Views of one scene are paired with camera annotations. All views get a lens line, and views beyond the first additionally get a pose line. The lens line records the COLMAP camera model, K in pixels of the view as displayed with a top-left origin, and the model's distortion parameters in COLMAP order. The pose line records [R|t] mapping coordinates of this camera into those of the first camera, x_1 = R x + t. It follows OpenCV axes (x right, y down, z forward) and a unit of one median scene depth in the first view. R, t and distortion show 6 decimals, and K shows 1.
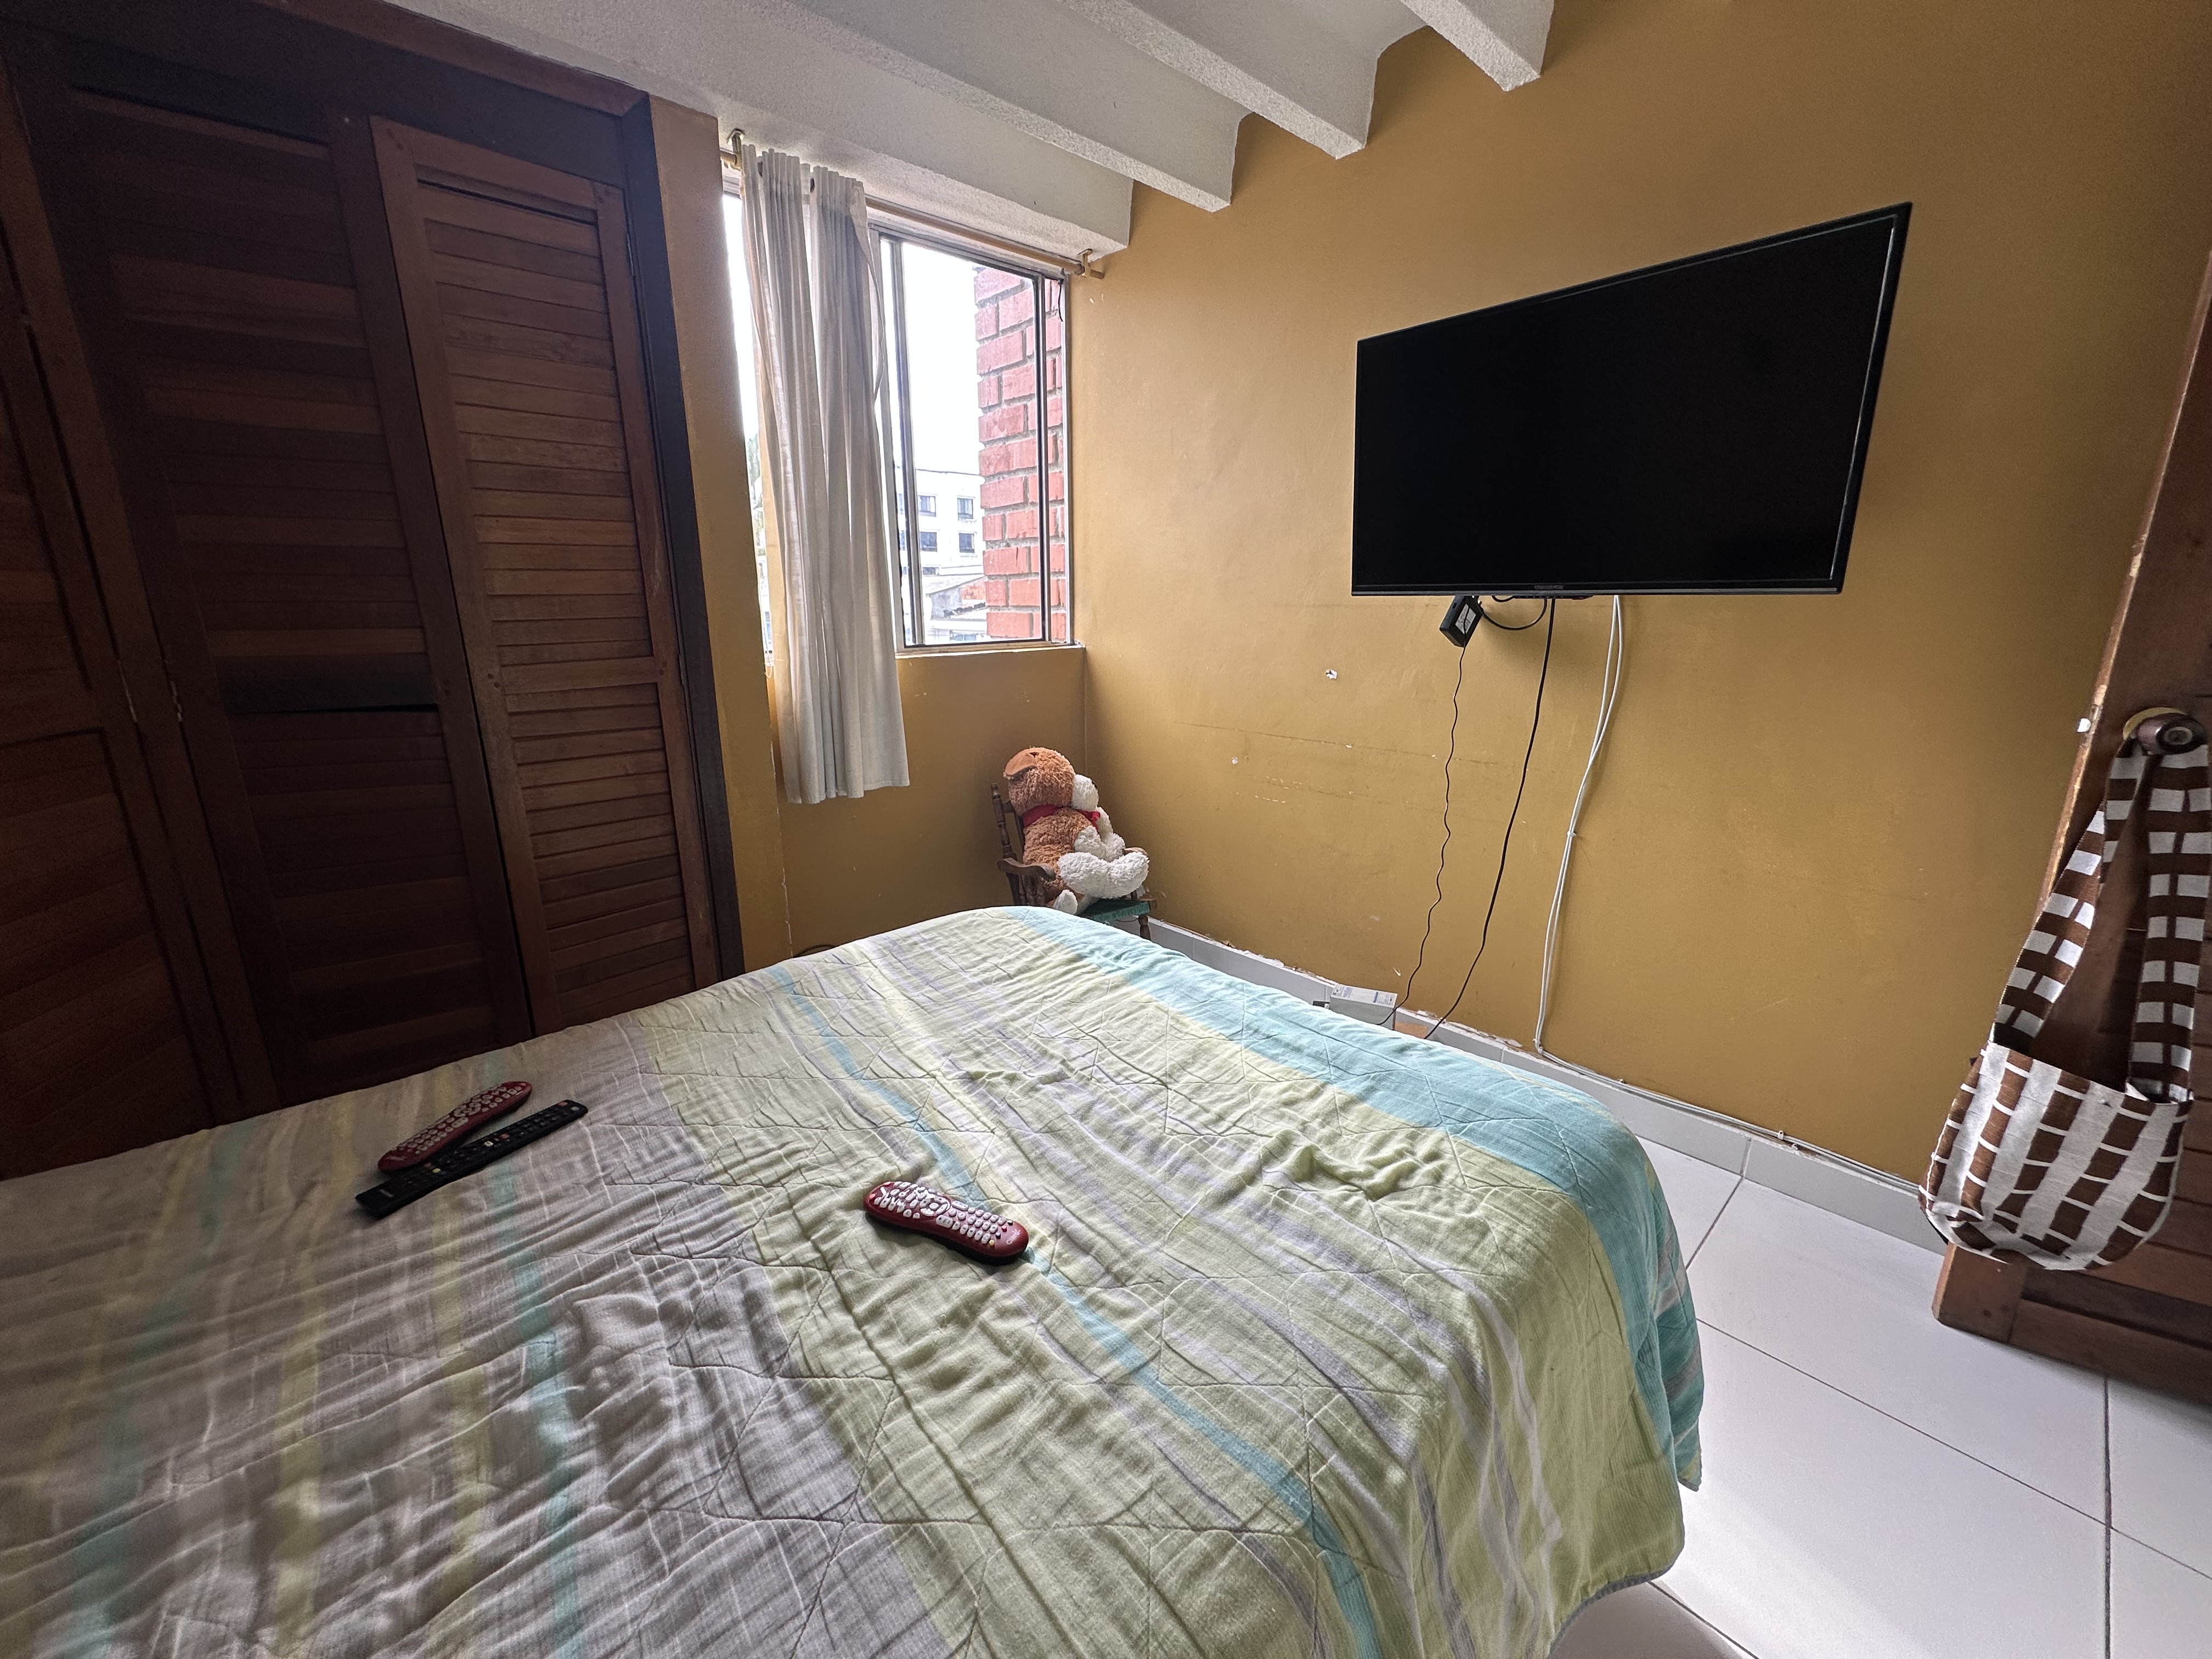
lens RADIAL K [[883.5, 0, 1105.4], [0, 883.5, 824.3], [0, 0, 1]] dist [-0.001590, 0.000004]
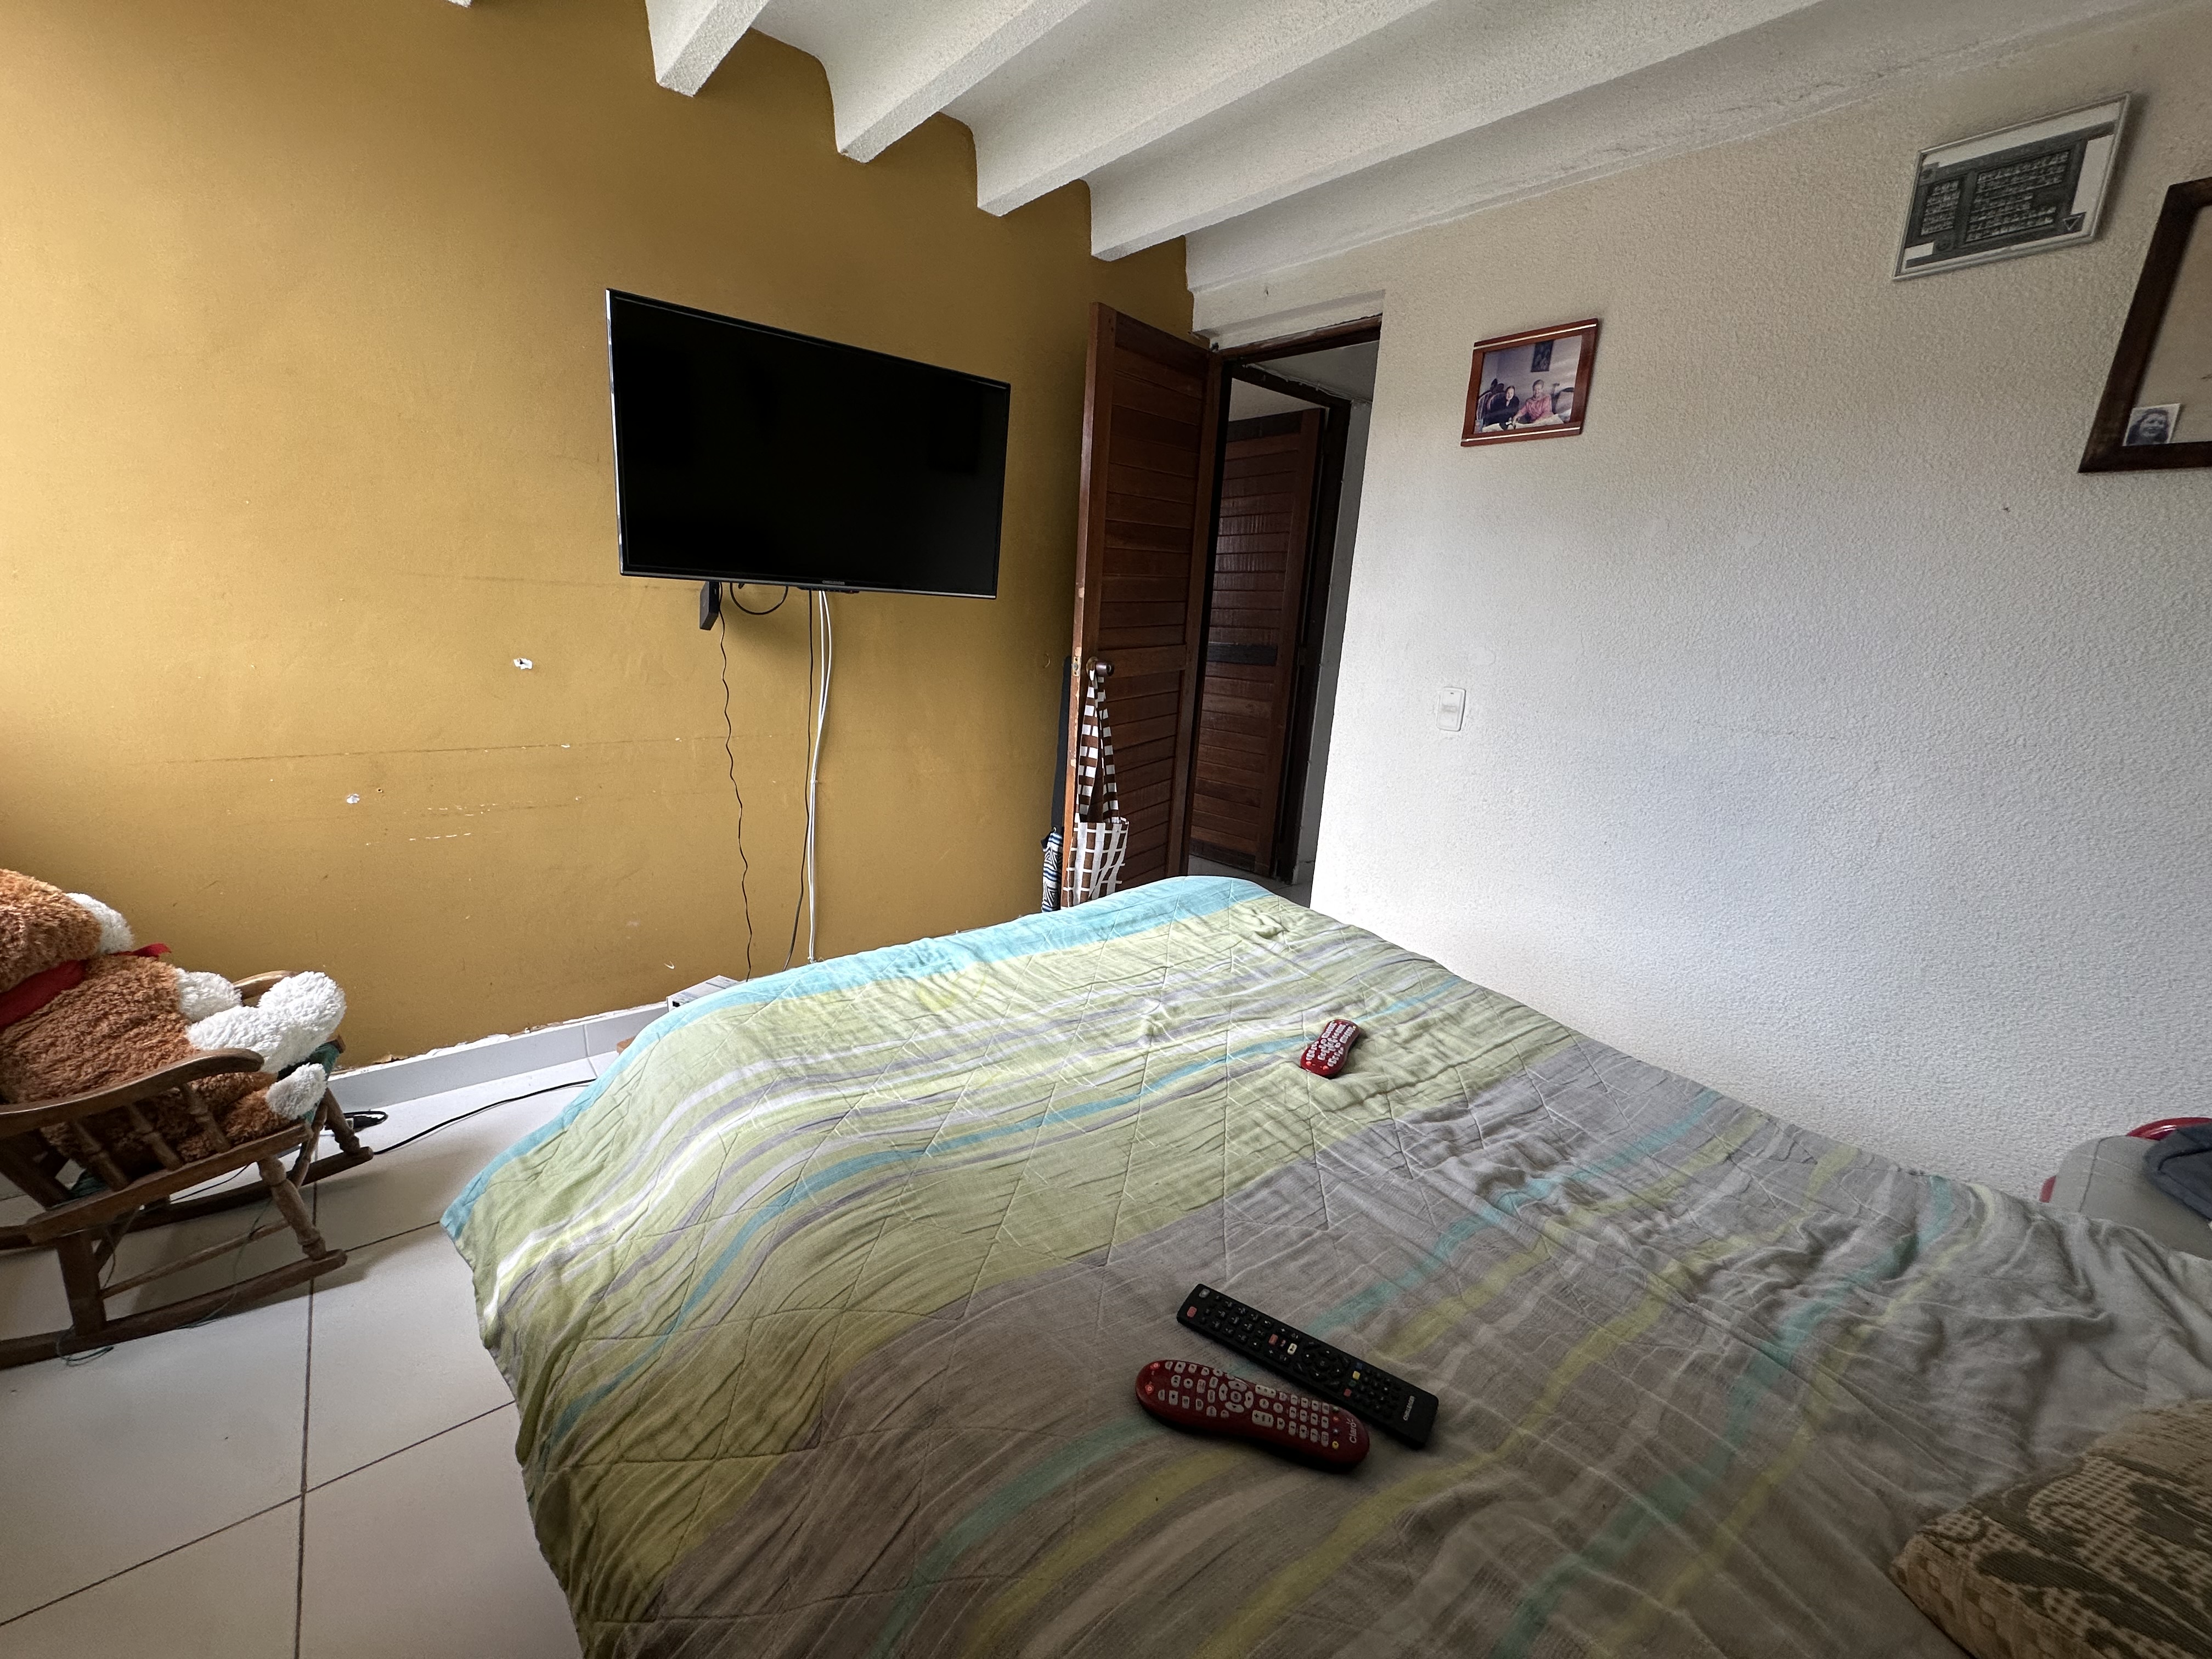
lens RADIAL K [[883.5, 0, 1105.4], [0, 883.5, 824.3], [0, 0, 1]] dist [-0.001590, 0.000004]
pose [[0.047995, -0.236651, 0.970408, -1.142211], [0.184150, 0.956971, 0.224267, -0.230662], [-0.981726, 0.167937, 0.089509, 0.867099]]
